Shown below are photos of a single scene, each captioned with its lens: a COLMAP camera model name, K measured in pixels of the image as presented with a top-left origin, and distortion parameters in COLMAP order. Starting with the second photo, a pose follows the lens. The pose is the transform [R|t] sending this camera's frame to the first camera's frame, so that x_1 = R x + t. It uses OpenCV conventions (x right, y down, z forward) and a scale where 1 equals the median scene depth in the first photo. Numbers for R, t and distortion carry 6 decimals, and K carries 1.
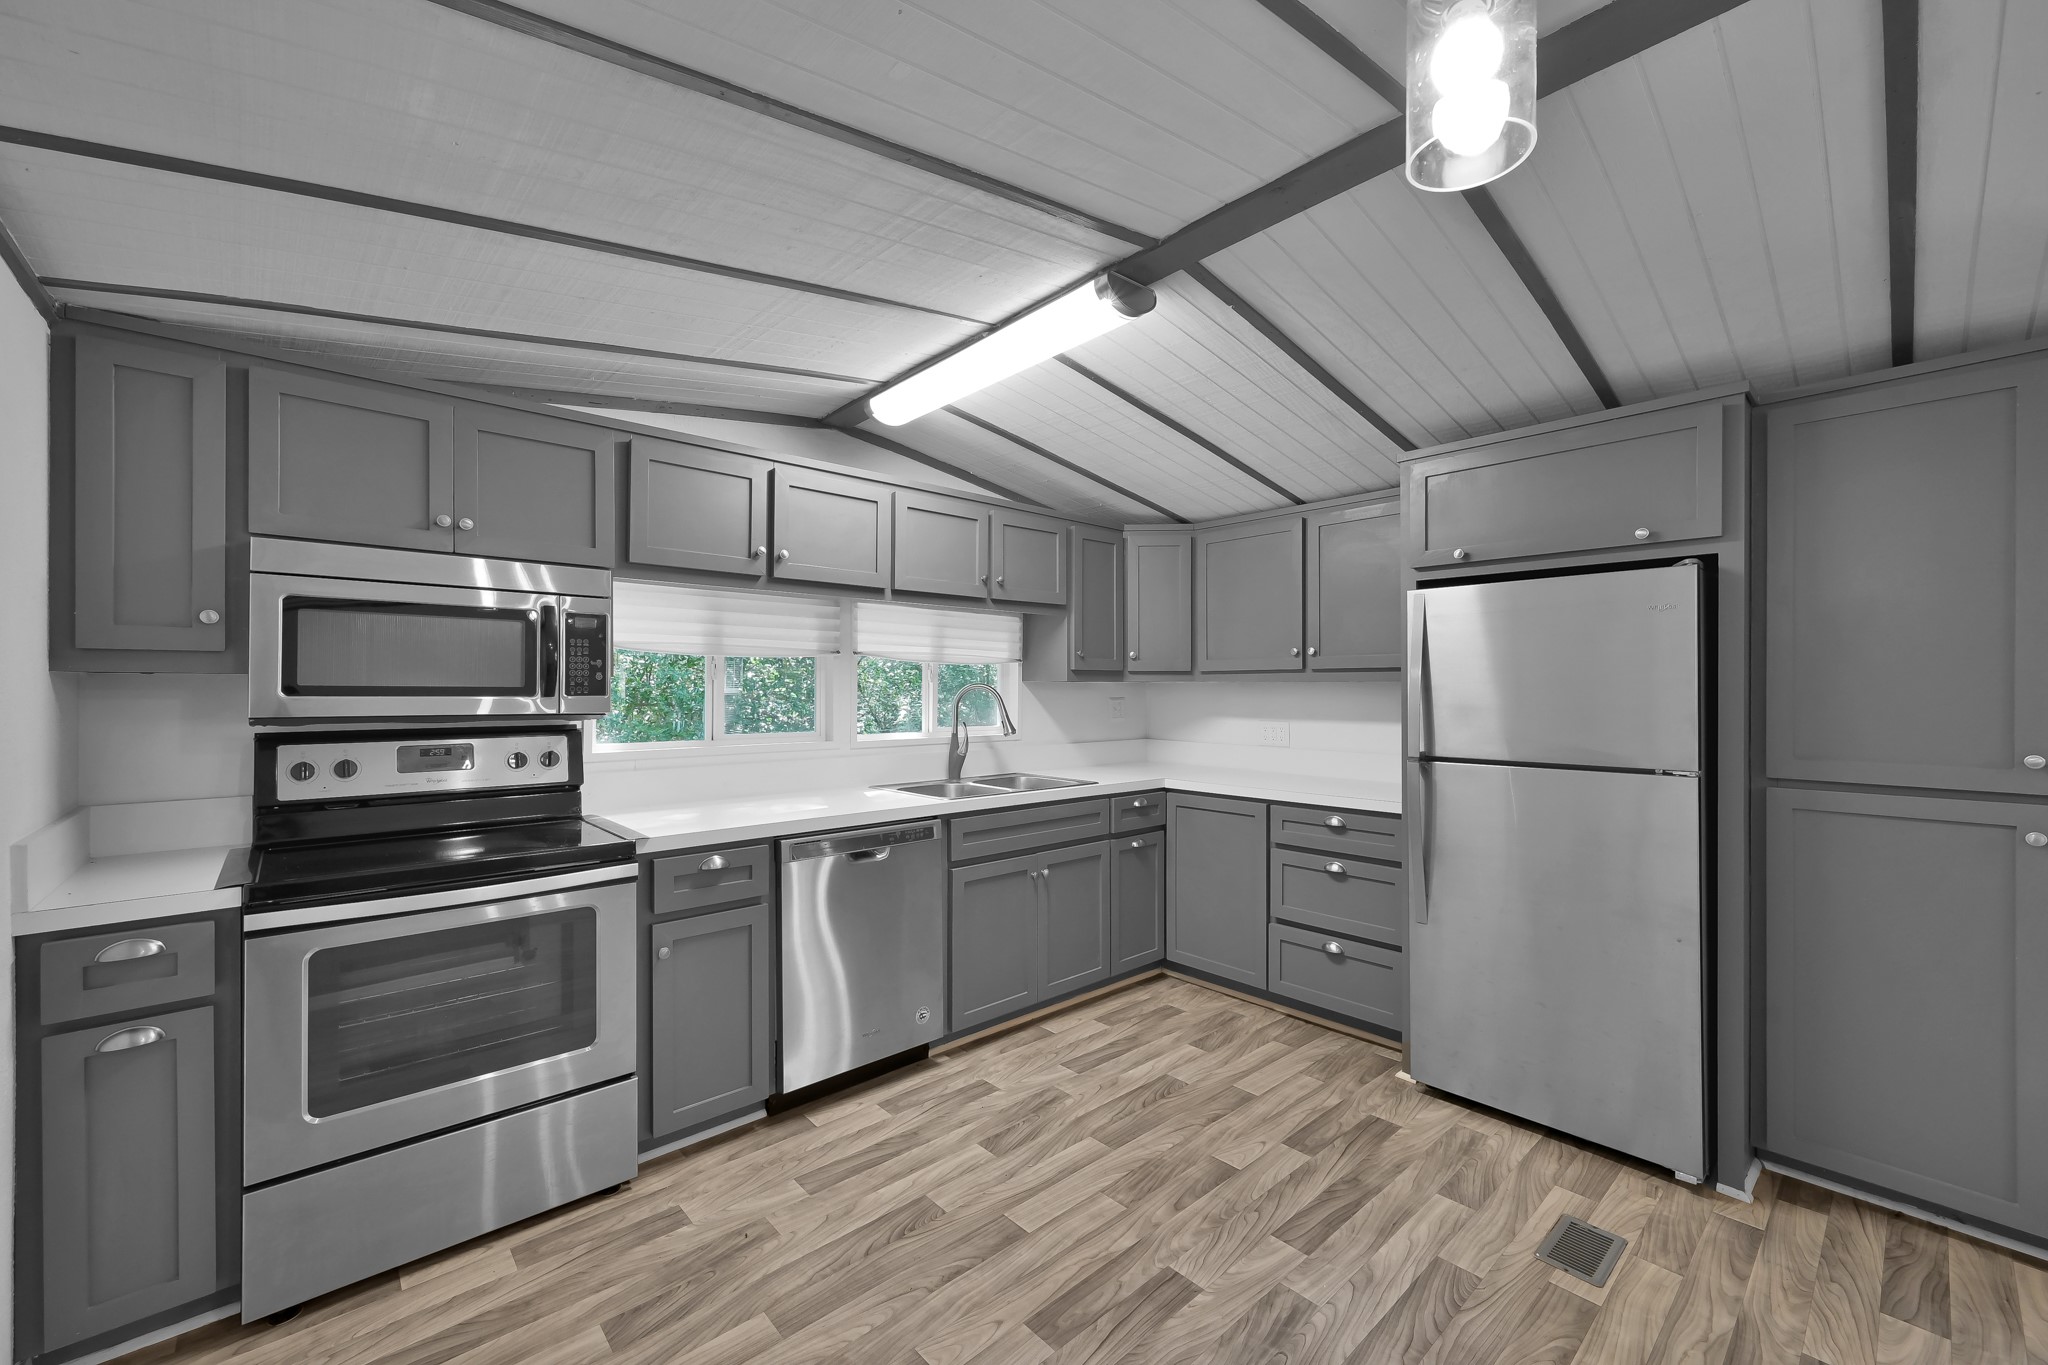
lens RADIAL K [[822.2, 0, 1090.8], [0, 822.2, 683.4], [0, 0, 1]] dist [0.000478, 0.000531]
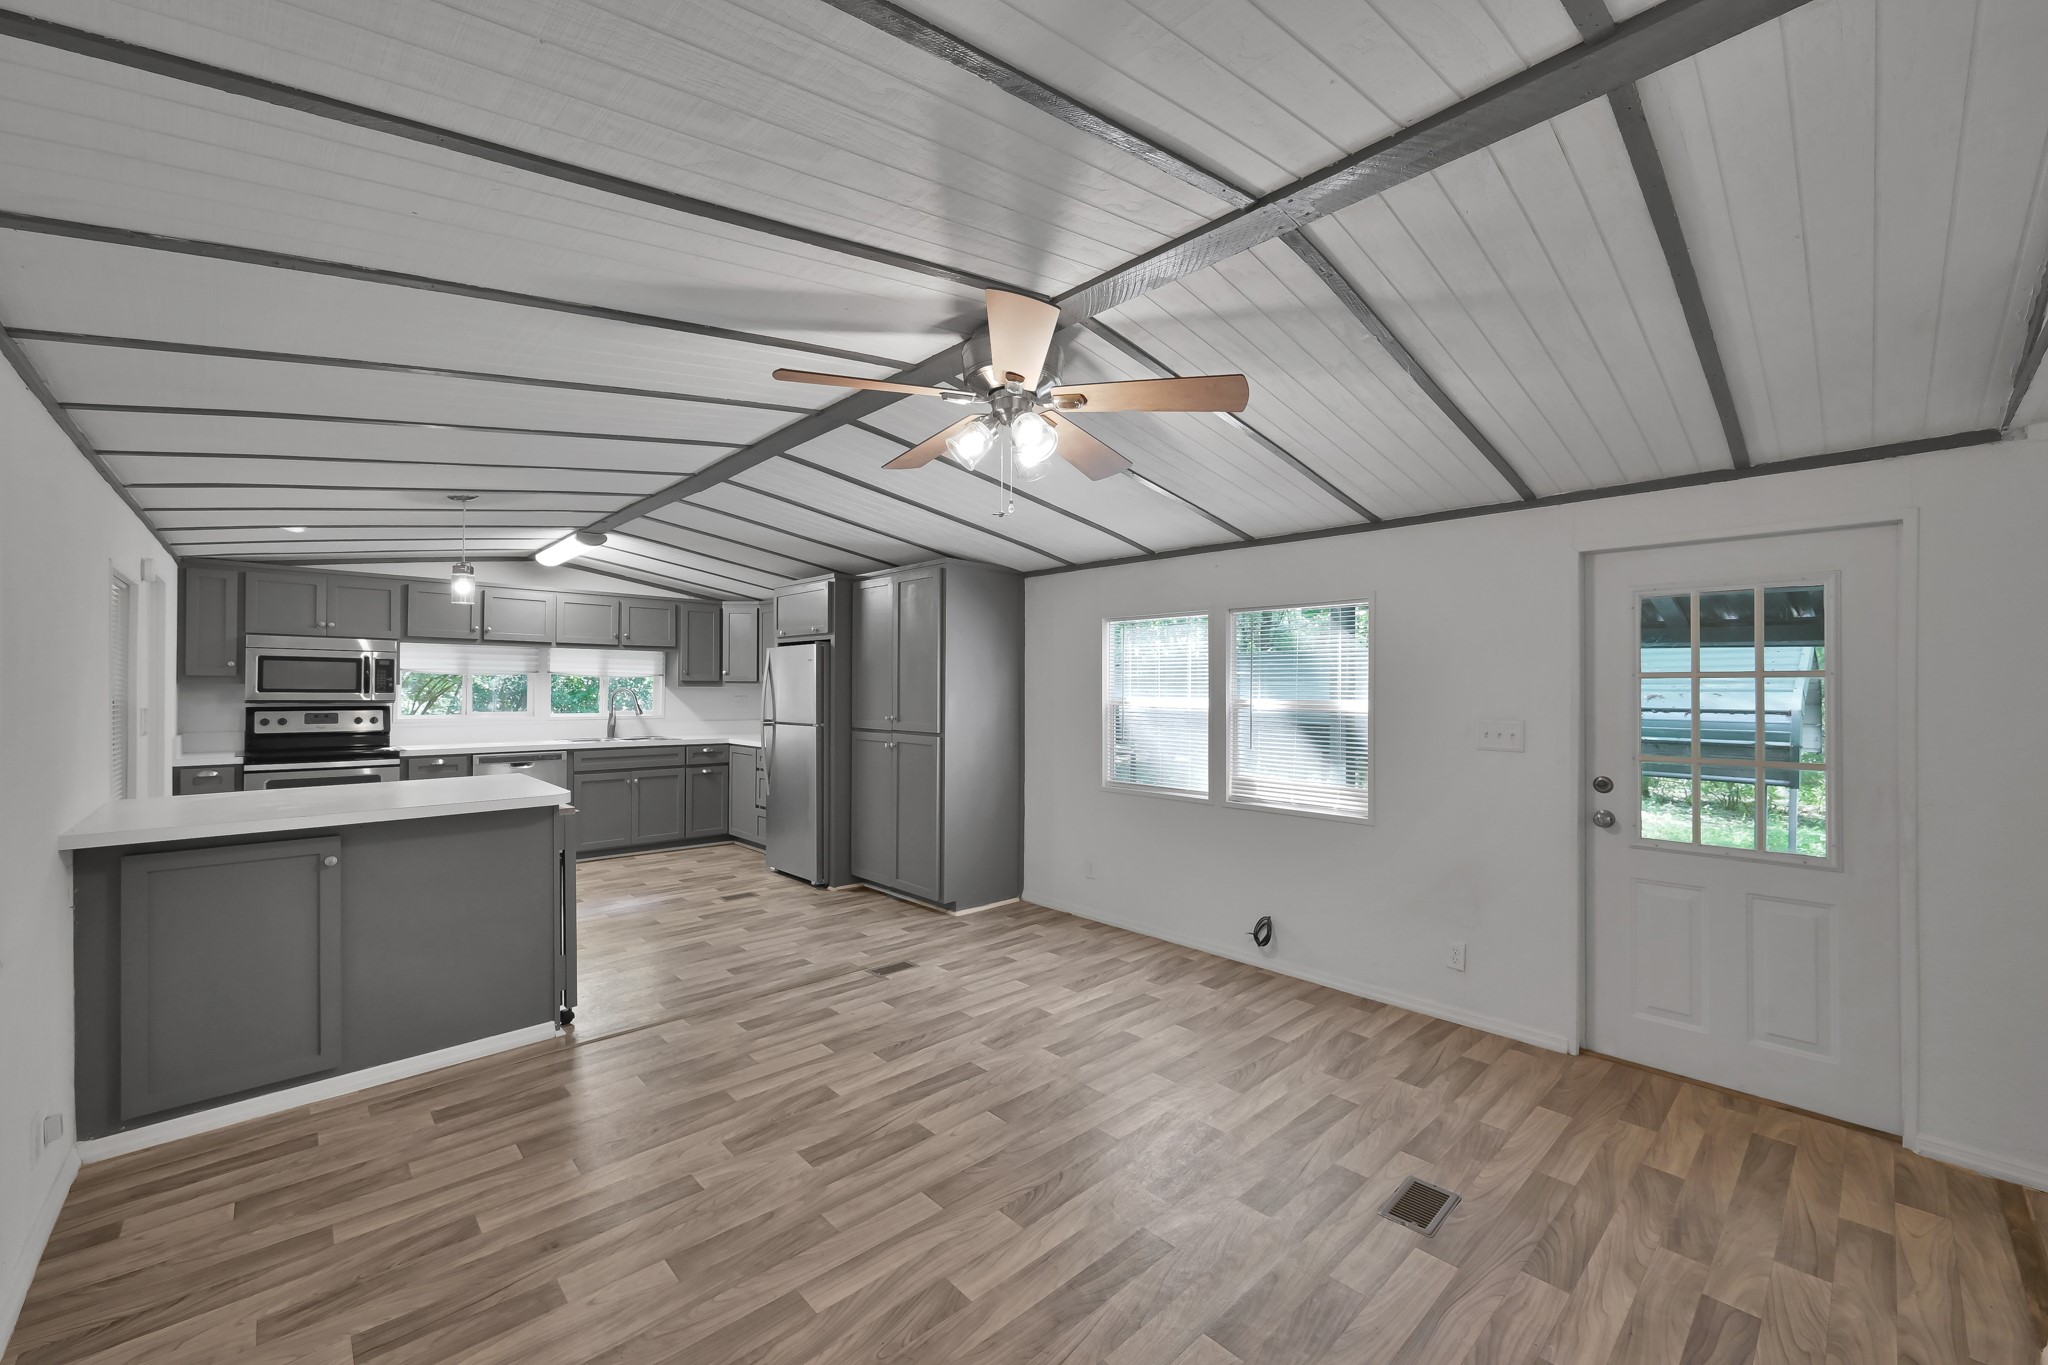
lens RADIAL K [[822.2, 0, 1080.4], [0, 822.2, 684.7], [0, 0, 1]] dist [0.000478, 0.000531]
pose [[0.999761, 0.004543, 0.021403, 1.290931], [-0.004555, 0.999989, 0.000530, -0.018578], [-0.021401, -0.000627, 0.999771, -1.368002]]
